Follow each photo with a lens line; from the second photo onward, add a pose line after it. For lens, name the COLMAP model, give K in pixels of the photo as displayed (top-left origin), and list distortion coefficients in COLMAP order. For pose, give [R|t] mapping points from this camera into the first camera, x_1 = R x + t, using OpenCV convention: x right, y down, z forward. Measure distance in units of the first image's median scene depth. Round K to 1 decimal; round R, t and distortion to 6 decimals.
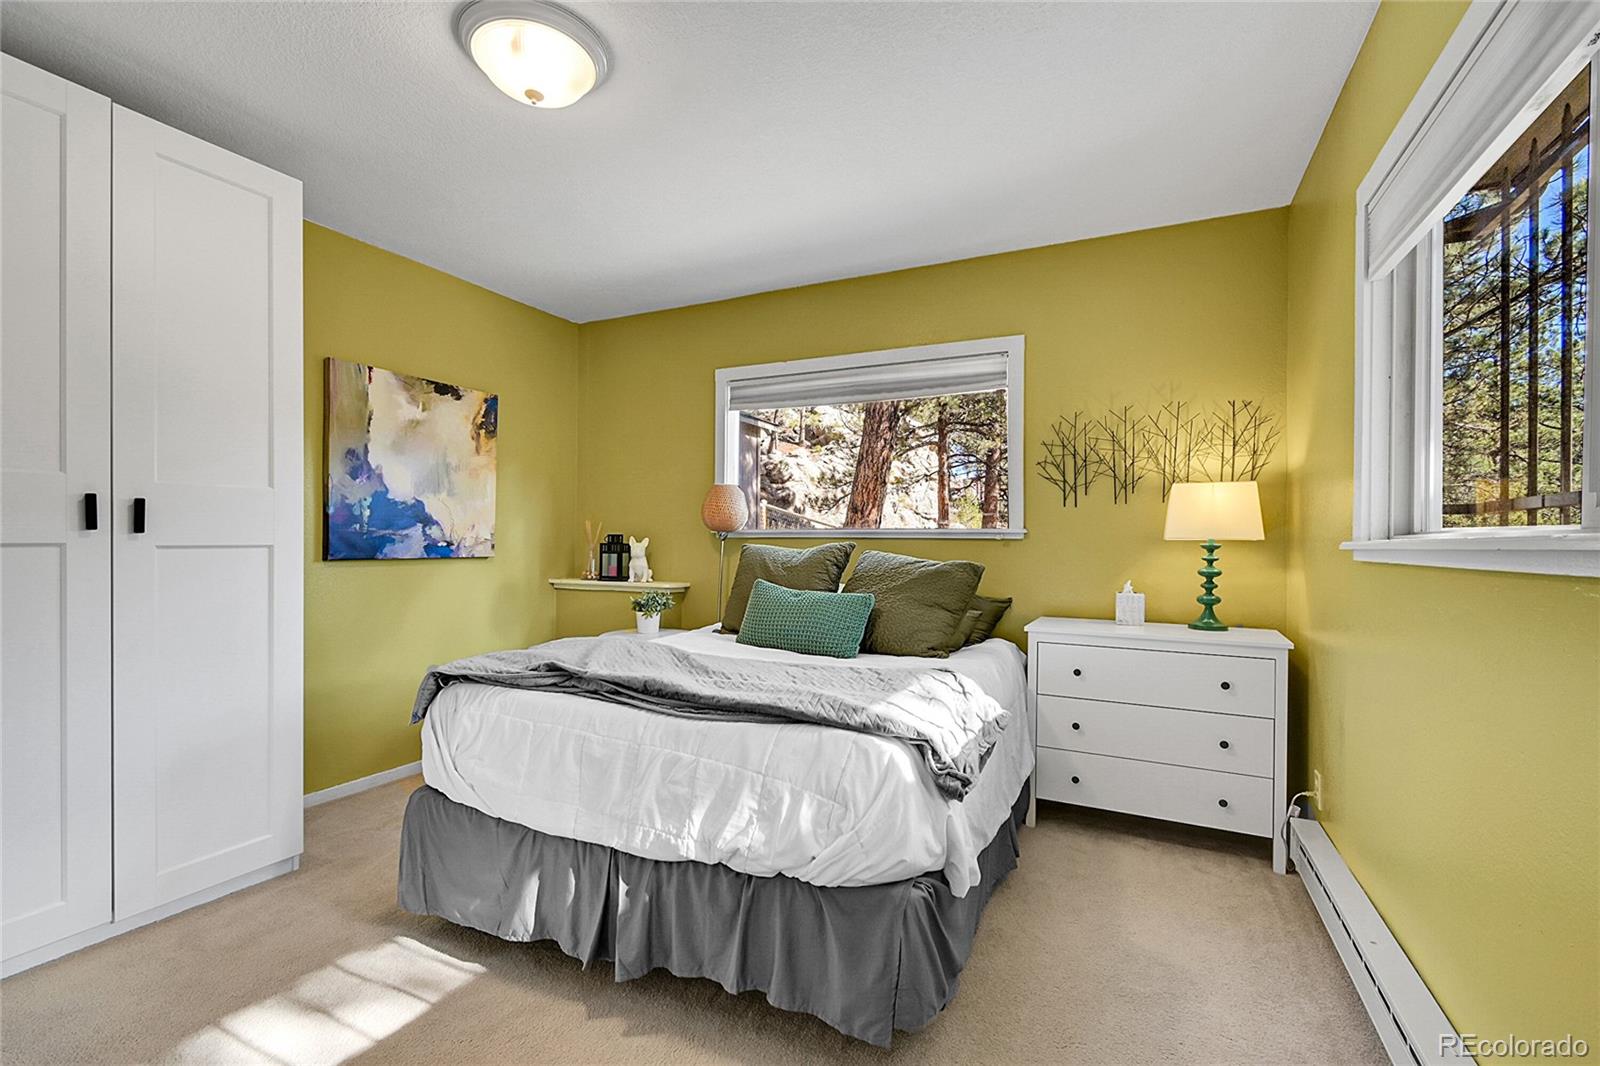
lens RADIAL K [[723.4, 0, 798.4], [0, 723.4, 539.6], [0, 0, 1]] dist [0.003405, 0.000249]
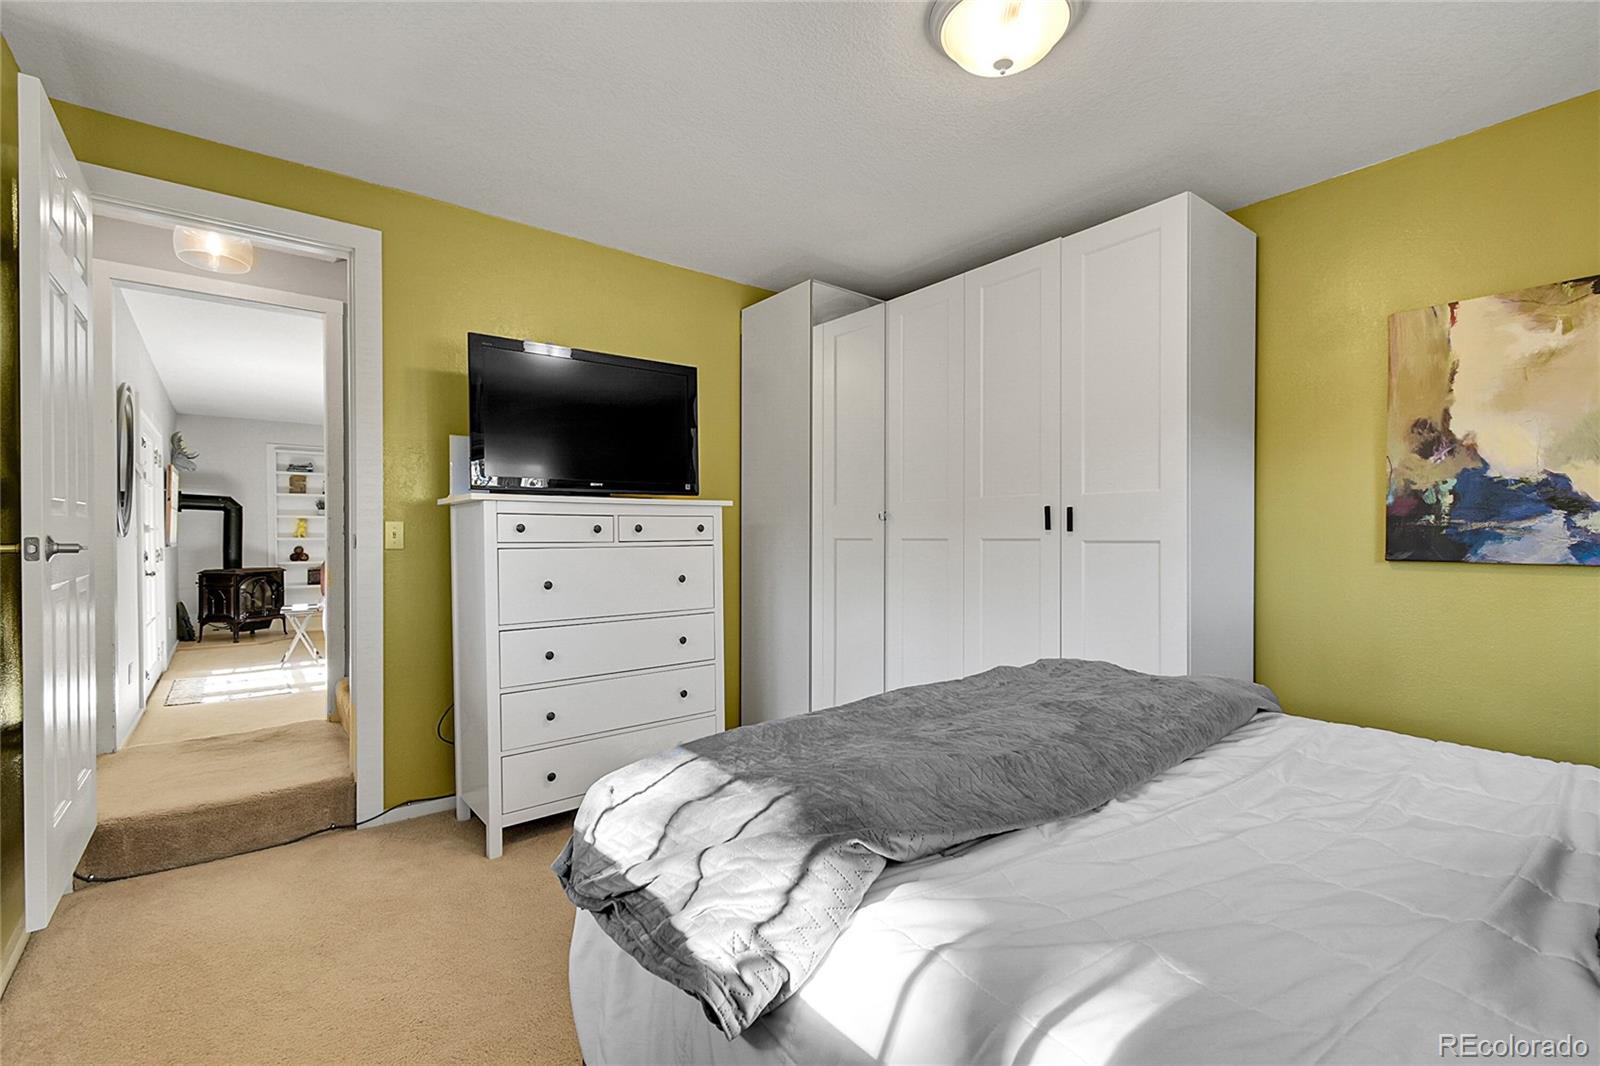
lens RADIAL K [[723.4, 0, 804.9], [0, 723.4, 539.0], [0, 0, 1]] dist [0.003405, 0.000249]
pose [[-0.450573, -0.000859, -0.892739, 0.373047], [-0.000086, 1.000000, -0.000919, 0.004330], [0.892740, -0.000337, -0.450573, 0.738643]]
